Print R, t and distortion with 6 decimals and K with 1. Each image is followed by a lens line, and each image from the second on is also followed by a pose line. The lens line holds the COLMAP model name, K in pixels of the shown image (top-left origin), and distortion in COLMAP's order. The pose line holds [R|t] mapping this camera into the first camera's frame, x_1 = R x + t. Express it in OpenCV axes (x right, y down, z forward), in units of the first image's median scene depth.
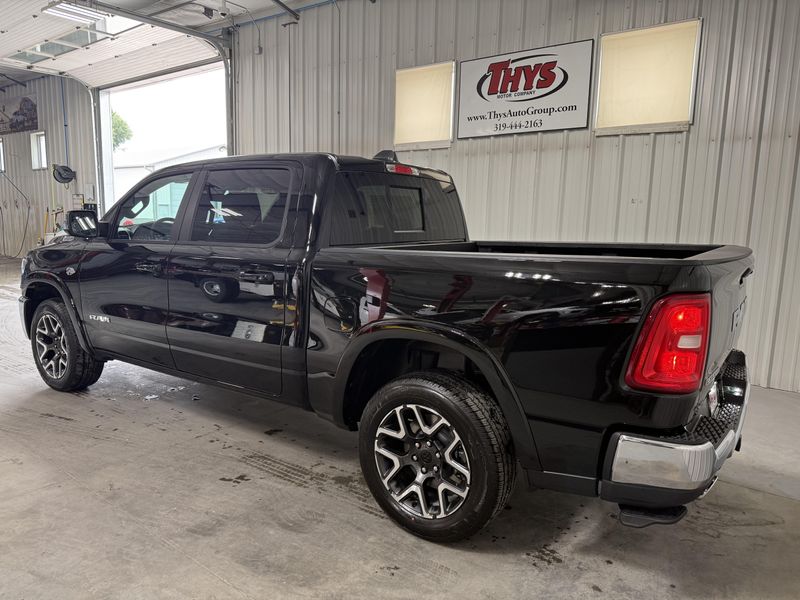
lens RADIAL K [[564.5, 0, 400.0], [0, 564.5, 300.0], [0, 0, 1]] dist [0.031756, -0.063209]
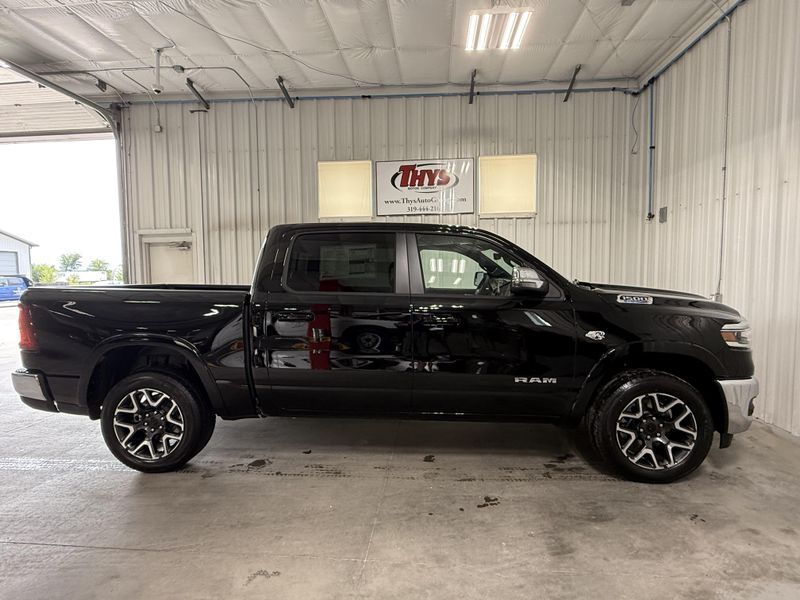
lens RADIAL K [[401.6, 0, 397.4], [0, 401.6, 298.2], [0, 0, 1]] dist [-0.002224, -0.000750]
pose [[0.838732, -0.058894, 0.541351, -0.423050], [0.110182, 0.991926, -0.062795, -0.023794], [-0.533282, 0.112315, 0.838449, 0.199084]]
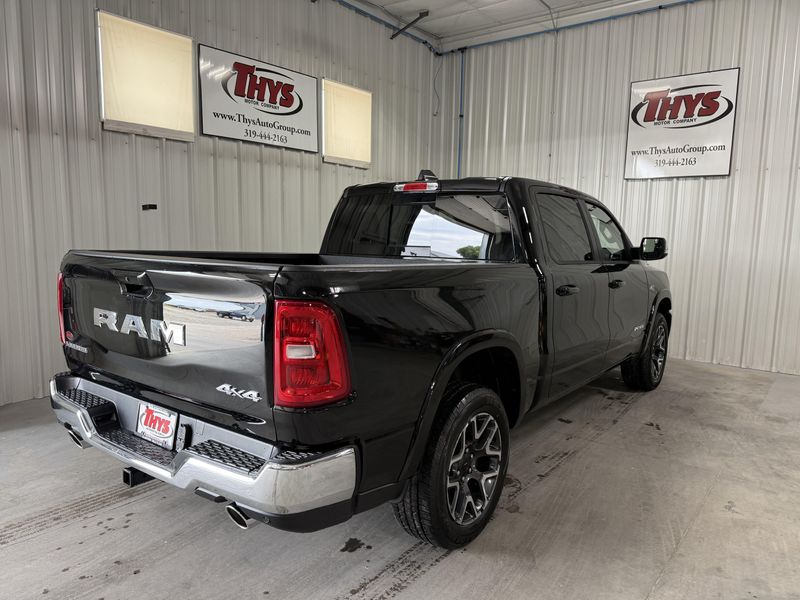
lens RADIAL K [[564.5, 0, 400.0], [0, 564.5, 300.0], [0, 0, 1]] dist [0.031756, -0.063209]
pose [[0.014549, -0.136343, 0.990555, -0.817769], [0.135037, 0.981852, 0.133162, -0.125641], [-0.990734, 0.131824, 0.032697, 0.770950]]
